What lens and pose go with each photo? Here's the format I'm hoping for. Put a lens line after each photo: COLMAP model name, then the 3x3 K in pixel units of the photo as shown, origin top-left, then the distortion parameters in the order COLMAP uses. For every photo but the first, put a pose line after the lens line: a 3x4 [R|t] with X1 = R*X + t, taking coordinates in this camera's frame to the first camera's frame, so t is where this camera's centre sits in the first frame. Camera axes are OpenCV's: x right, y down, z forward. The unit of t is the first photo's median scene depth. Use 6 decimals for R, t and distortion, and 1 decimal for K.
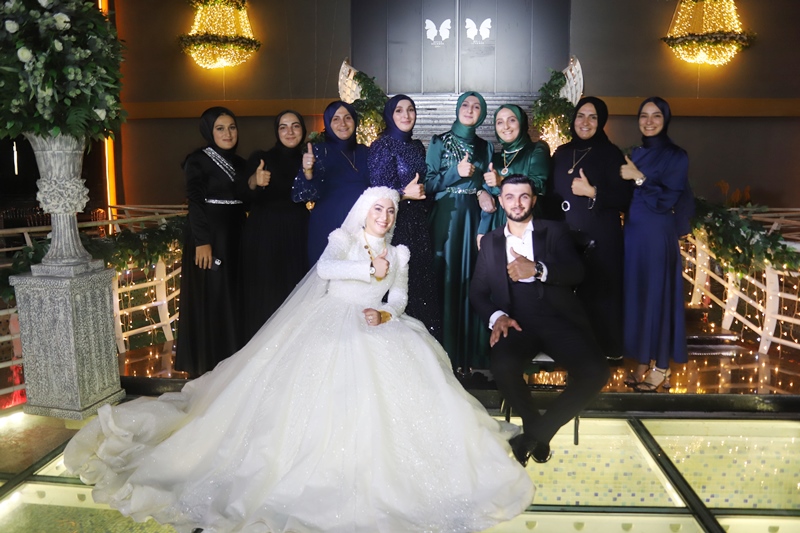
lens RADIAL K [[752.1, 0, 400.0], [0, 752.1, 266.5], [0, 0, 1]] dist [-0.126984, 0.246459]
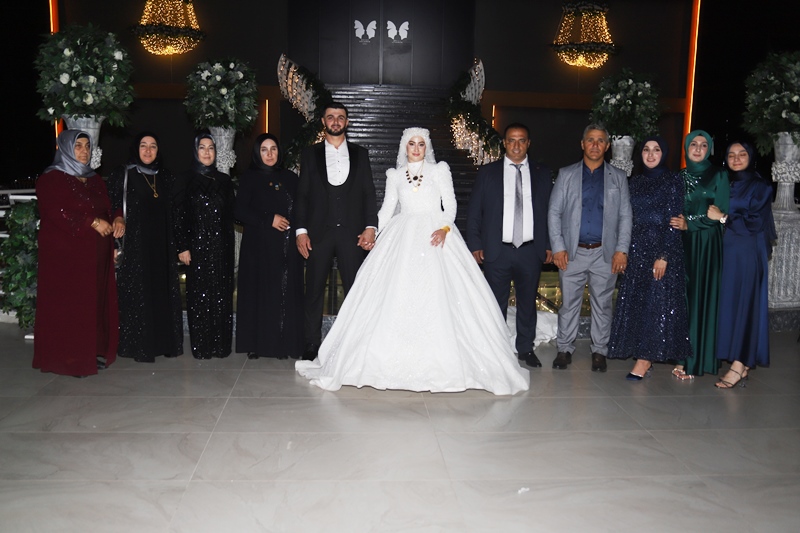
lens RADIAL K [[703.8, 0, 400.0], [0, 703.8, 266.5], [0, 0, 1]] dist [-0.053374, 0.017837]
pose [[0.992518, 0.001762, 0.122082, -0.162452], [-0.006169, 0.999342, 0.035733, 0.093262], [-0.121939, -0.036219, 0.991877, -0.701016]]
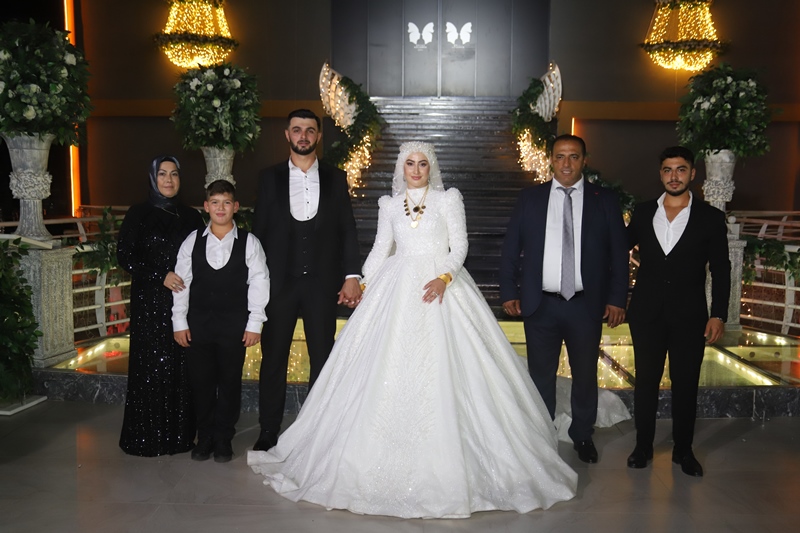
lens RADIAL K [[817.3, 0, 400.0], [0, 817.3, 266.5], [0, 0, 1]] dist [-0.003547, 0.013040]
pose [[0.999247, 0.003896, 0.038594, -0.097008], [-0.003344, 0.999891, -0.014354, 0.081380], [-0.038646, 0.014214, 0.999152, -0.609395]]
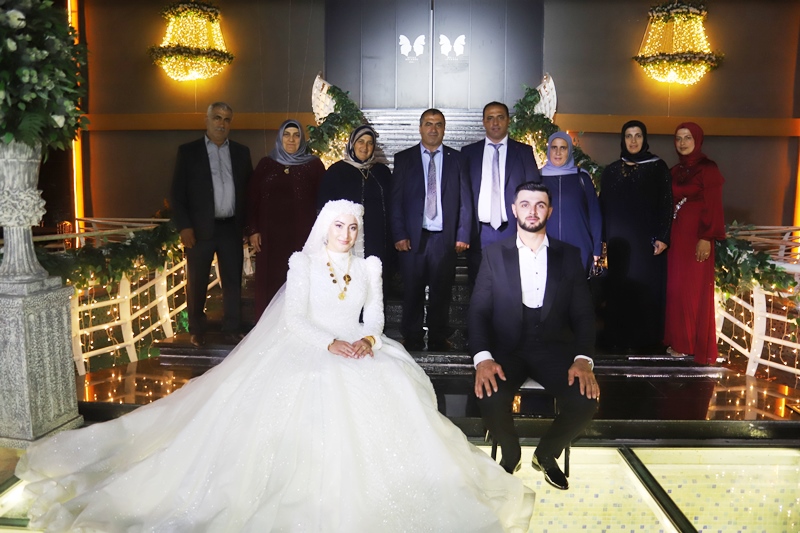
lens RADIAL K [[752.1, 0, 400.0], [0, 752.1, 266.5], [0, 0, 1]] dist [-0.126984, 0.246459]
pose [[0.999269, 0.005786, 0.037798, -0.007184], [-0.005021, 0.999781, -0.020304, -0.003968], [-0.037907, 0.020099, 0.999079, 0.041384]]
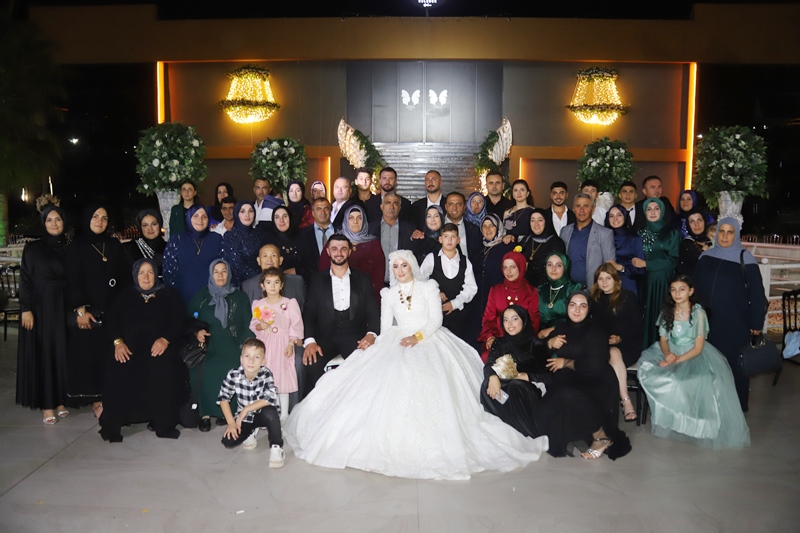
lens RADIAL K [[605.8, 0, 395.7], [0, 605.8, 274.9], [0, 0, 1]] dist [-0.102021, -0.001144]
pose [[0.999287, -0.002198, 0.037701, -0.109160], [0.002106, 0.999995, 0.002493, 0.075164], [-0.037707, -0.002412, 0.999286, -0.787102]]
